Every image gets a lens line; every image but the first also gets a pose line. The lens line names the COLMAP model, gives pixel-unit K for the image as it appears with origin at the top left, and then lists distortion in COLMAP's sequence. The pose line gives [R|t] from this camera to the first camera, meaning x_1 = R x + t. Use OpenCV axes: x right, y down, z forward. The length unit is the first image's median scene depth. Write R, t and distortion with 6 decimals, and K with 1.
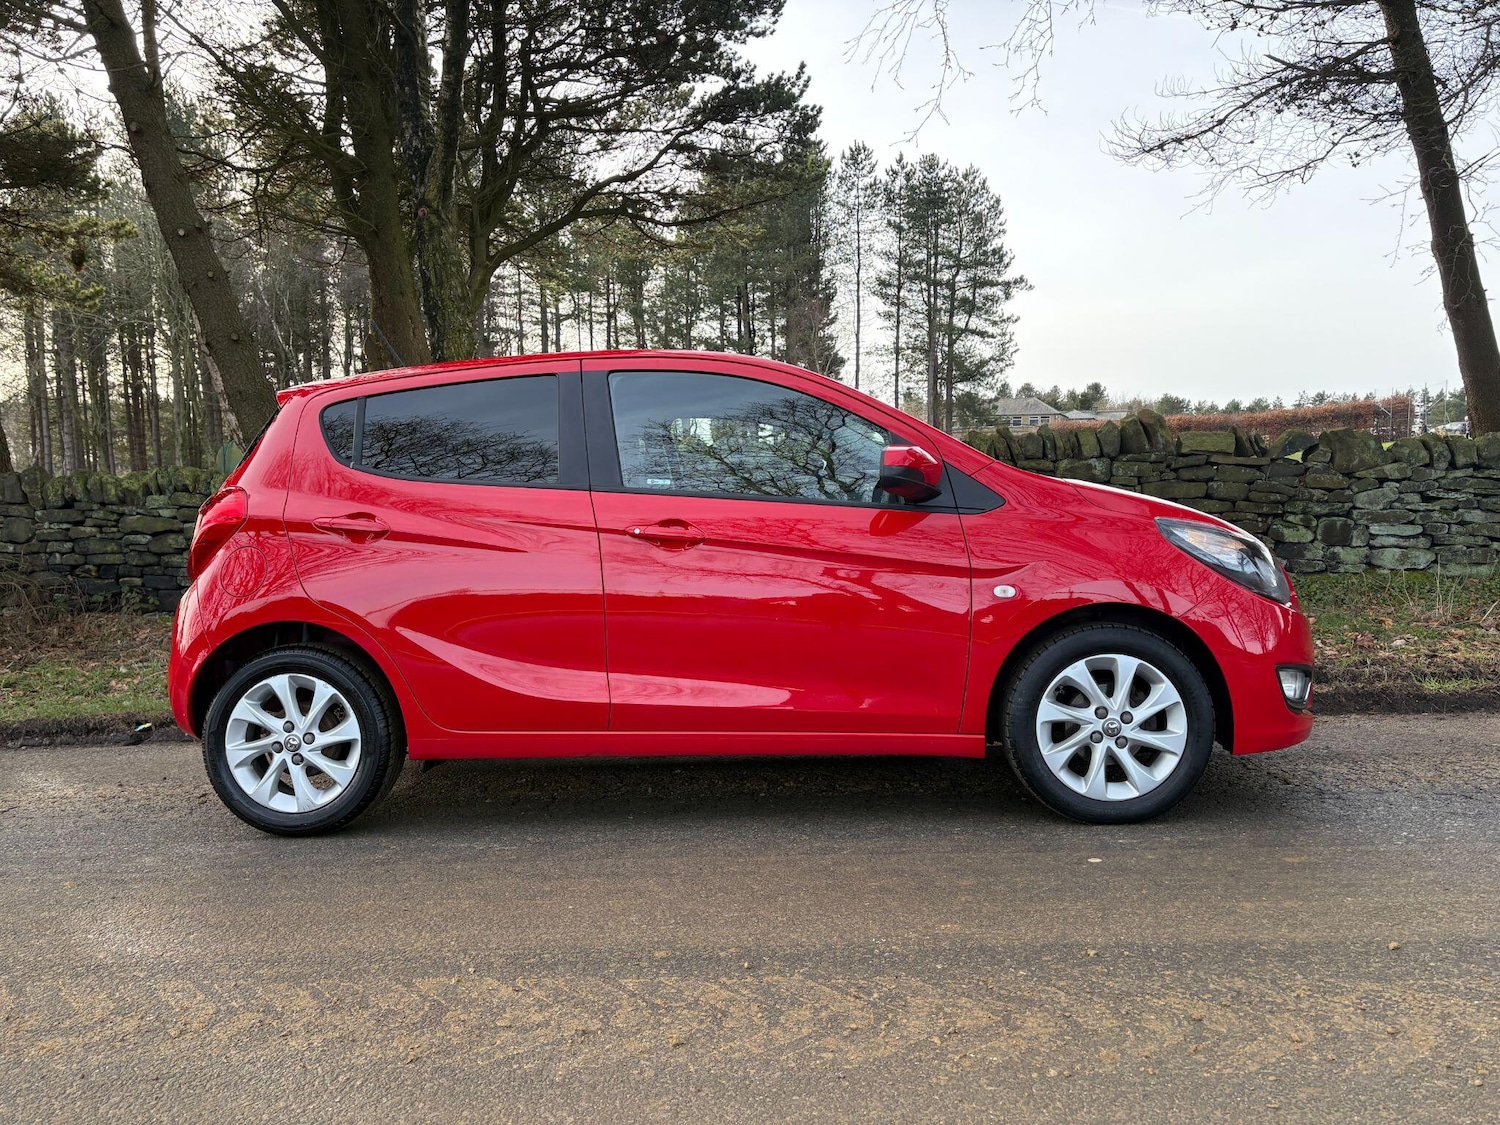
lens RADIAL K [[1127.0, 0, 745.8], [0, 1127.0, 562.2], [0, 0, 1]] dist [0.049914, -0.051903]
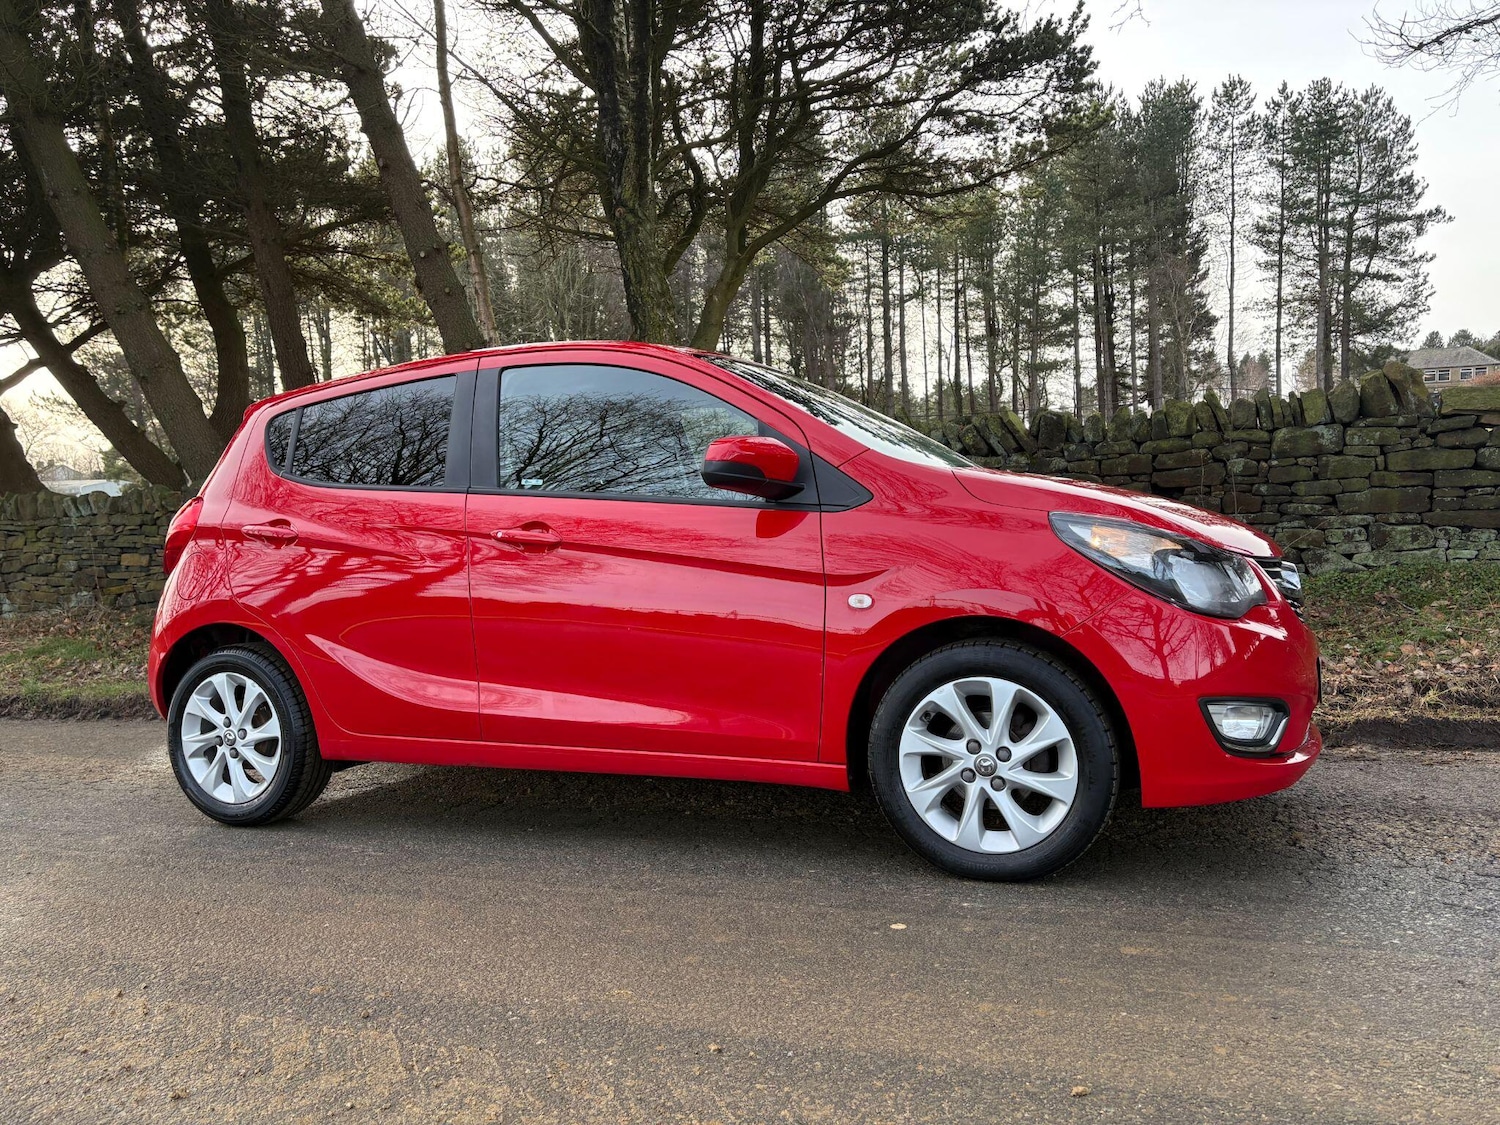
lens RADIAL K [[1127.0, 0, 737.6], [0, 1127.0, 565.9], [0, 0, 1]] dist [0.049914, -0.051903]
pose [[0.948409, -0.002693, -0.317039, 0.138142], [0.009083, 0.999784, 0.018680, -0.005984], [0.316921, -0.020596, 0.948228, 0.051740]]
